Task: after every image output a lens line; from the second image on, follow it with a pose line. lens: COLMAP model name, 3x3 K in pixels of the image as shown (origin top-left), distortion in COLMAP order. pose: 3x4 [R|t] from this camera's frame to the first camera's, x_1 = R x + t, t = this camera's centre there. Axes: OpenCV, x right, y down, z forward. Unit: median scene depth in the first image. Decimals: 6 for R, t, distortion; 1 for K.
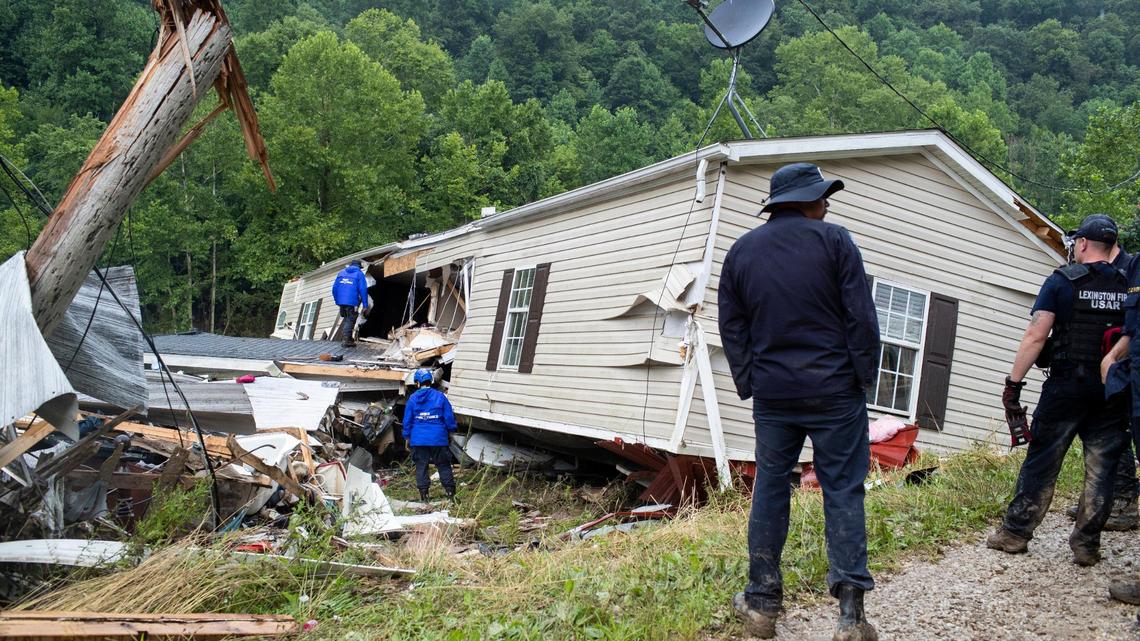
lens RADIAL K [[1093.3, 0, 570.0], [0, 1093.3, 320.5], [0, 0, 1]] dist [-0.093059, 0.128883]
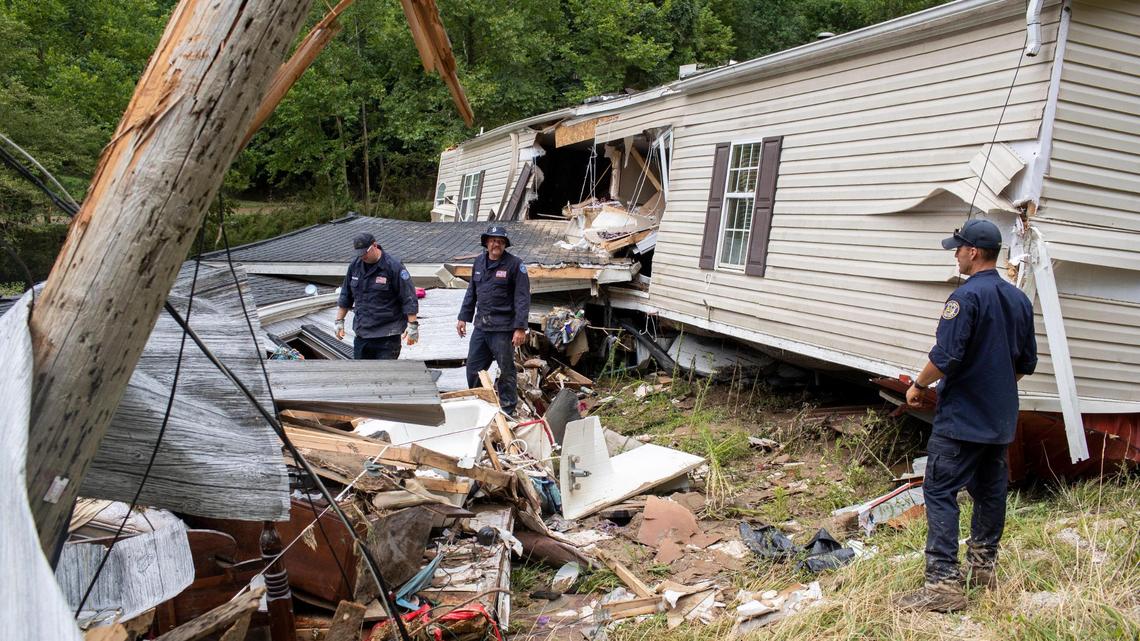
lens RADIAL K [[1093.3, 0, 570.0], [0, 1093.3, 320.5], [0, 0, 1]] dist [-0.093059, 0.128883]
pose [[0.989172, -0.037526, -0.141881, -0.050457], [0.057978, 0.988038, 0.142895, -0.033784], [0.134821, -0.149573, 0.979516, 0.153100]]
